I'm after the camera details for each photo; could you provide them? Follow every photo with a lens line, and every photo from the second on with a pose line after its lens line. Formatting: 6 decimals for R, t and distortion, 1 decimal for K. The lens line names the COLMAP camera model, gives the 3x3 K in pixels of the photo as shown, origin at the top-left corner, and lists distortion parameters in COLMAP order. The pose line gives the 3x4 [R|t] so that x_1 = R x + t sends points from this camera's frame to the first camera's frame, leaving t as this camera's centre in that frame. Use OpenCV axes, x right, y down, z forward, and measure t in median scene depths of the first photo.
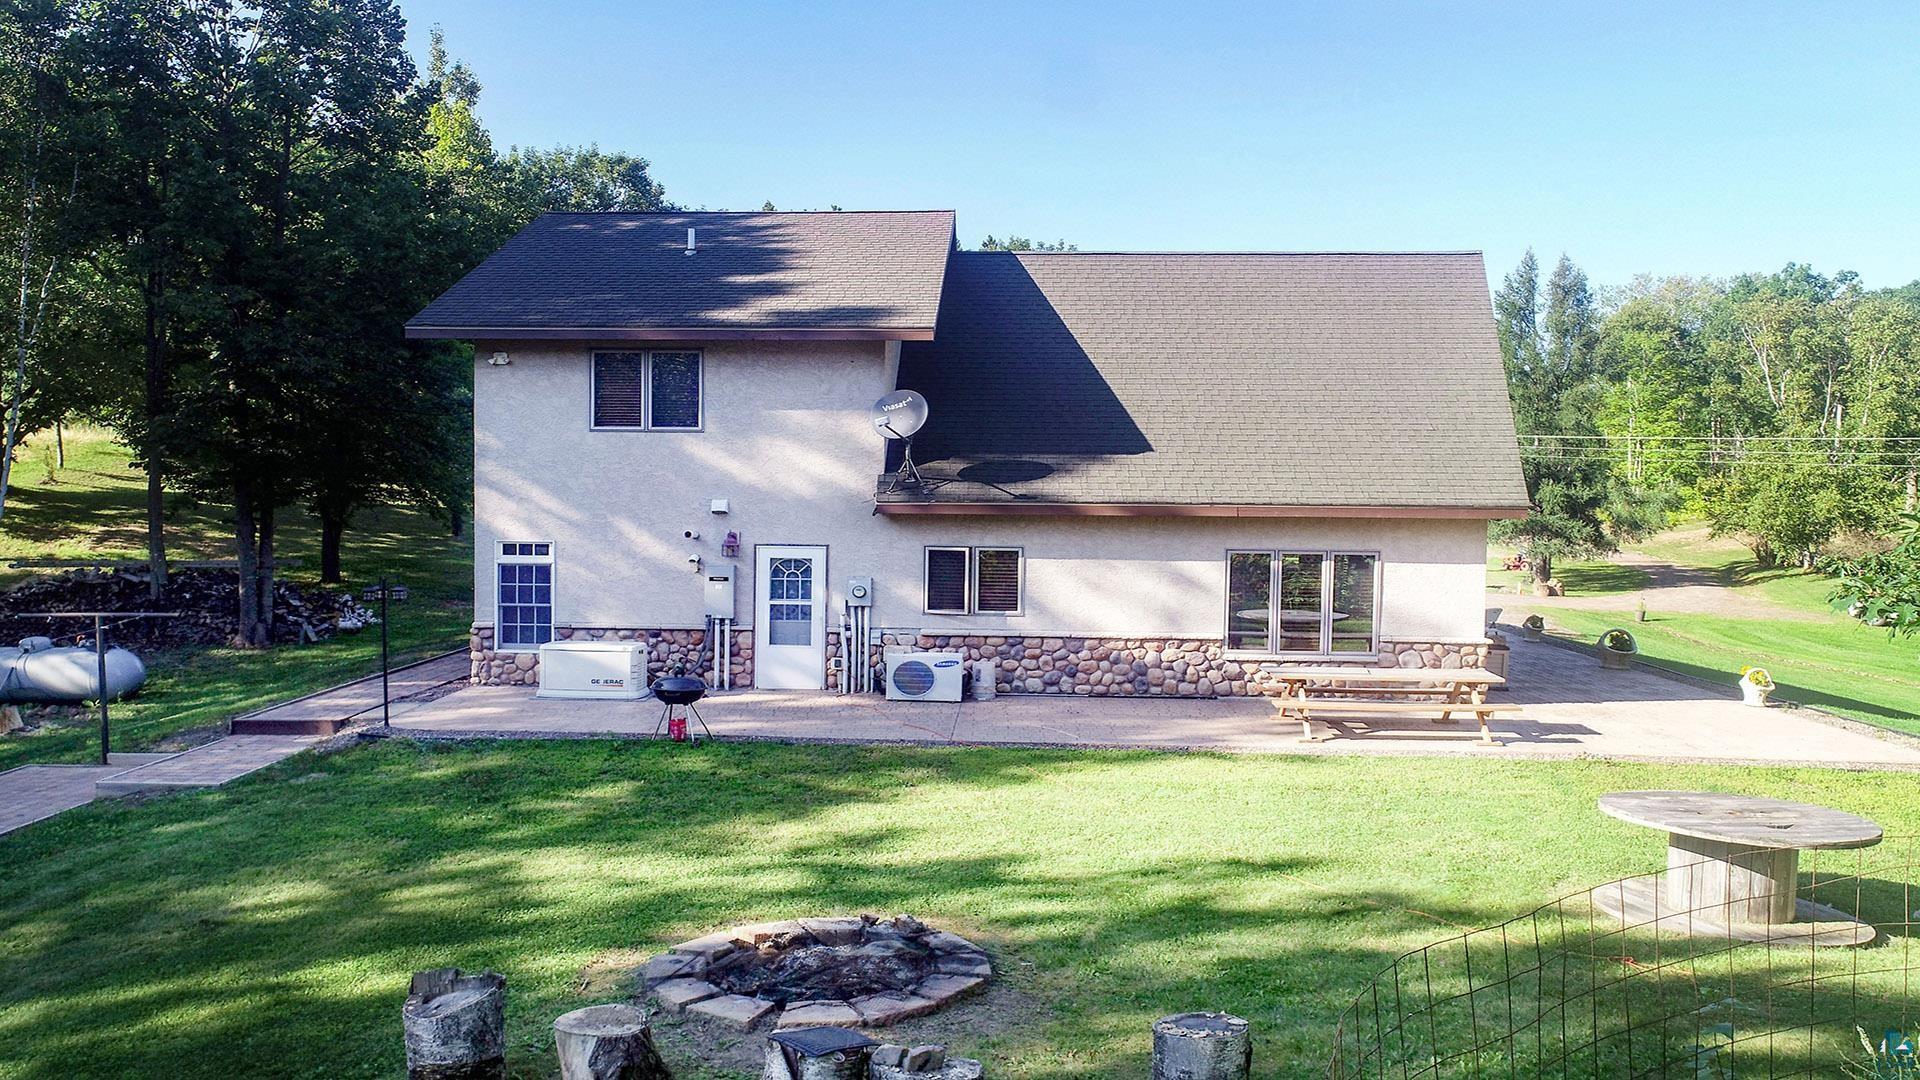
lens RADIAL K [[1452.2, 0, 948.9], [0, 1452.2, 546.8], [0, 0, 1]] dist [0.002898, 0.002895]
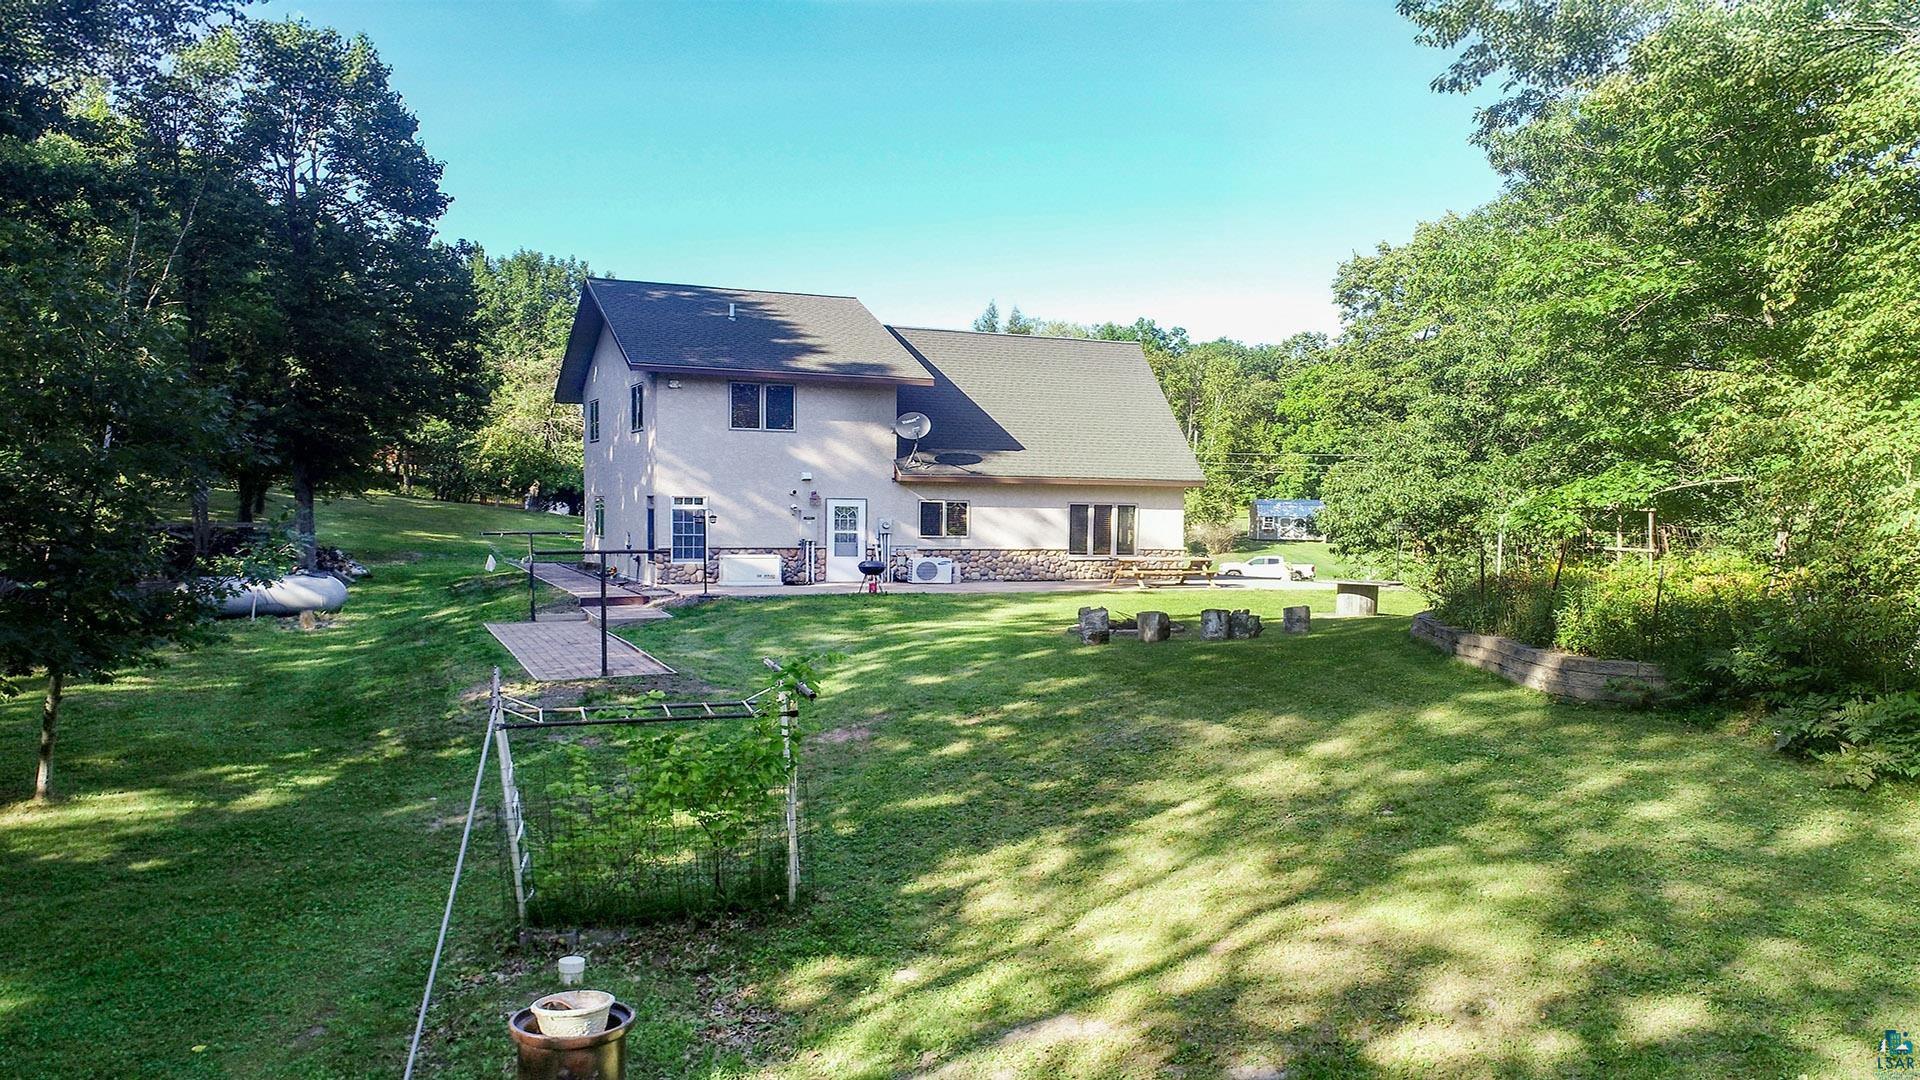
lens RADIAL K [[1452.2, 0, 1039.5], [0, 1452.2, 605.1], [0, 0, 1]] dist [0.002898, 0.002895]
pose [[0.882631, -0.027159, 0.469281, -0.727938], [0.010817, 0.999239, 0.037484, 0.063418], [-0.469941, -0.028009, 0.882253, -0.655889]]
